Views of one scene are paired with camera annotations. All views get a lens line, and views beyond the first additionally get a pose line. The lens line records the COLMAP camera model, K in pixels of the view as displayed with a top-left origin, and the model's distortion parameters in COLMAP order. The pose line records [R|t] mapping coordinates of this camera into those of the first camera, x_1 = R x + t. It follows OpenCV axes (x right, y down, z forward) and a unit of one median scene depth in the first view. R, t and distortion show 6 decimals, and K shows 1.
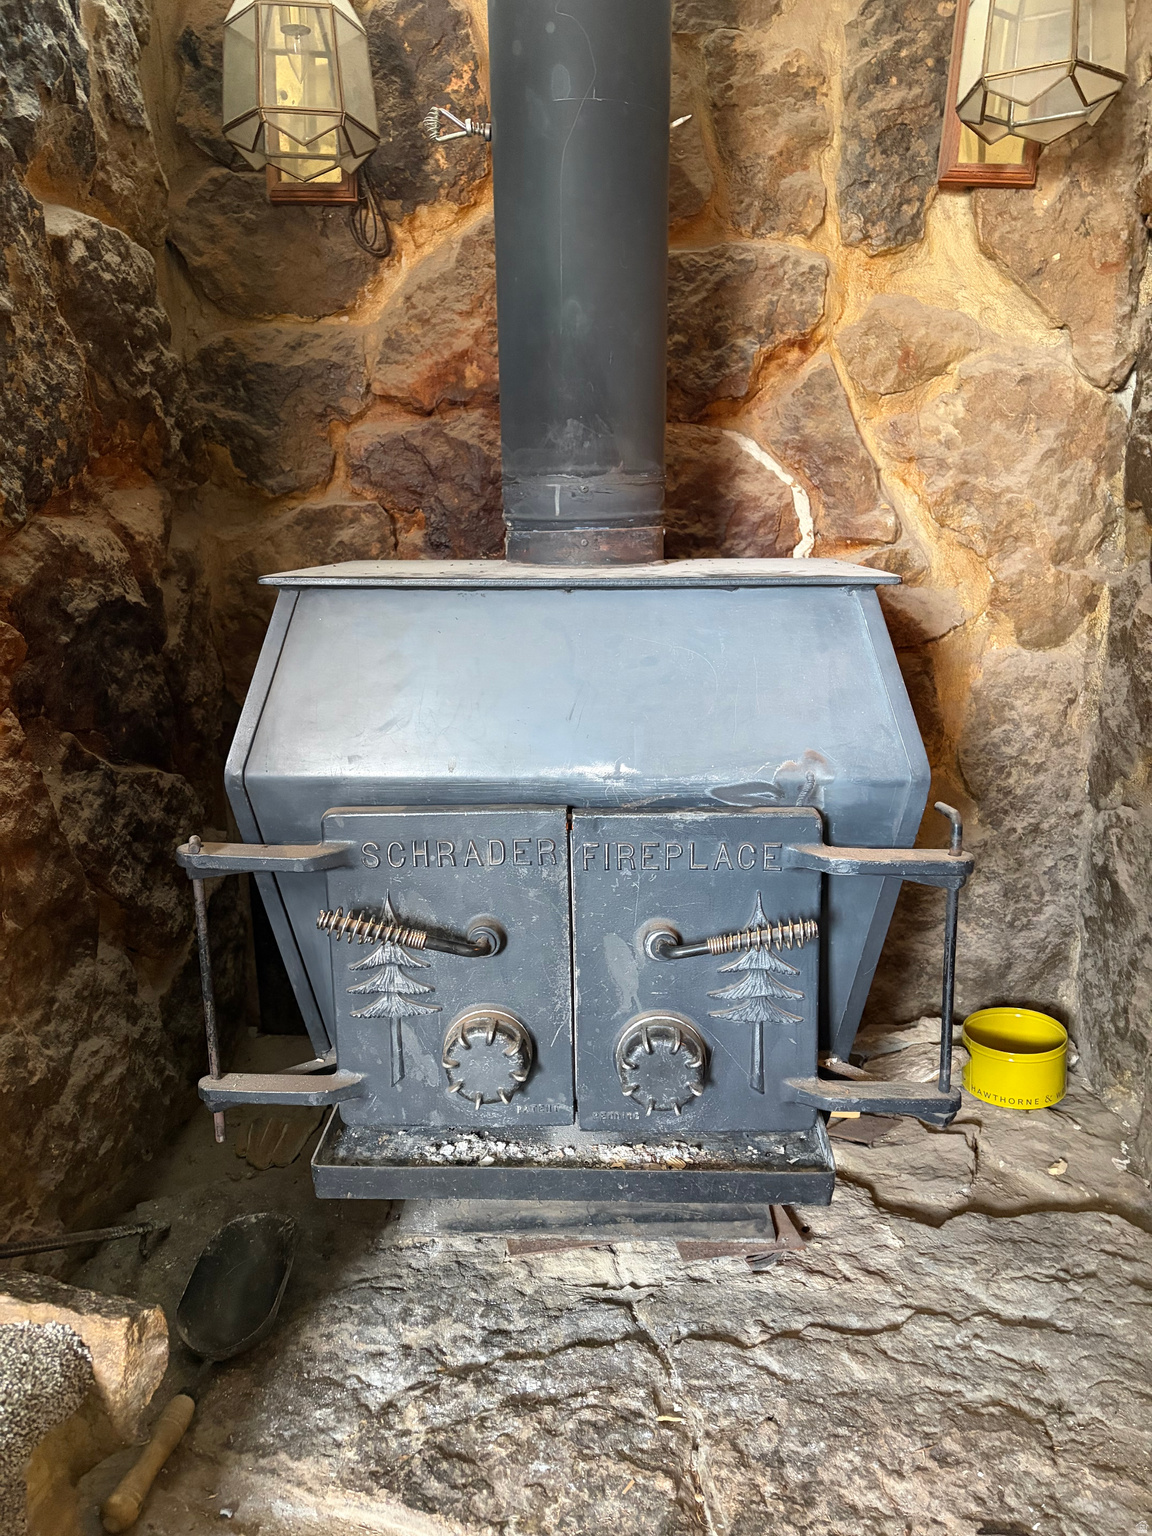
lens RADIAL K [[1185.8, 0, 582.5], [0, 1185.8, 759.9], [0, 0, 1]] dist [-0.016038, -0.002267]
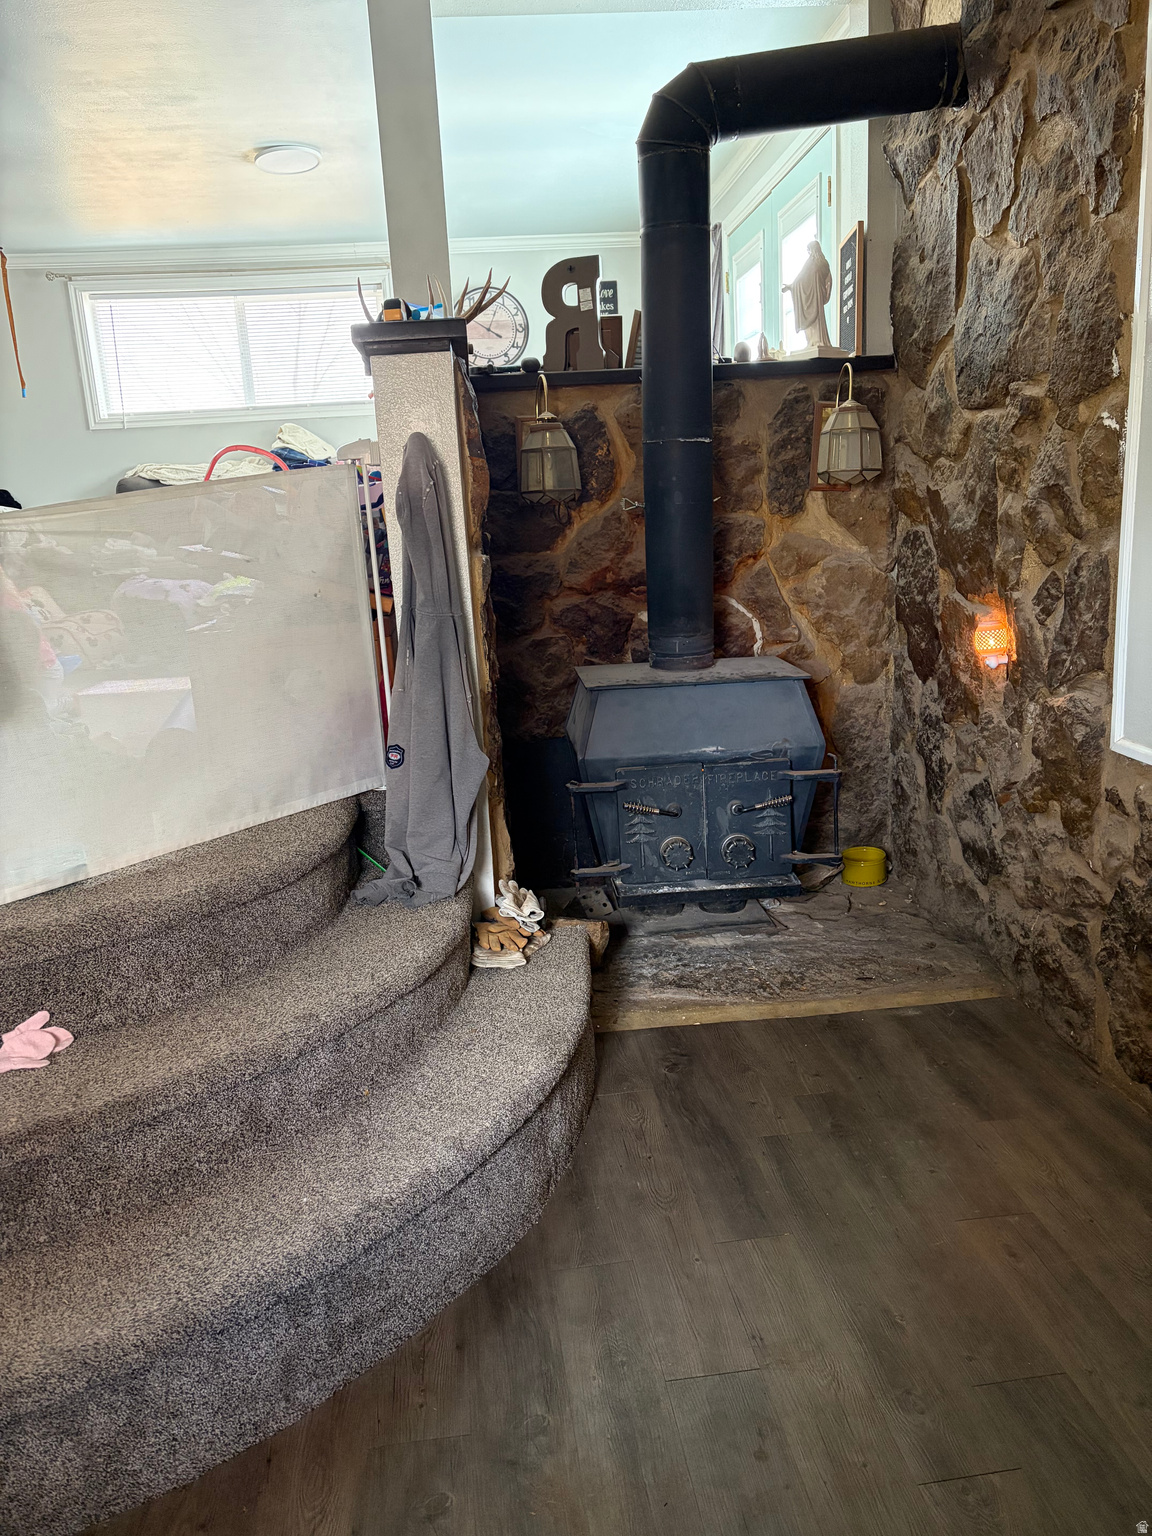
lens RADIAL K [[1185.8, 0, 582.5], [0, 1185.8, 759.9], [0, 0, 1]] dist [-0.016038, -0.002267]
pose [[0.992169, -0.061543, 0.108689, -0.408735], [0.060625, 0.998092, 0.011734, -0.011805], [-0.109204, -0.005052, 0.994007, -1.211607]]
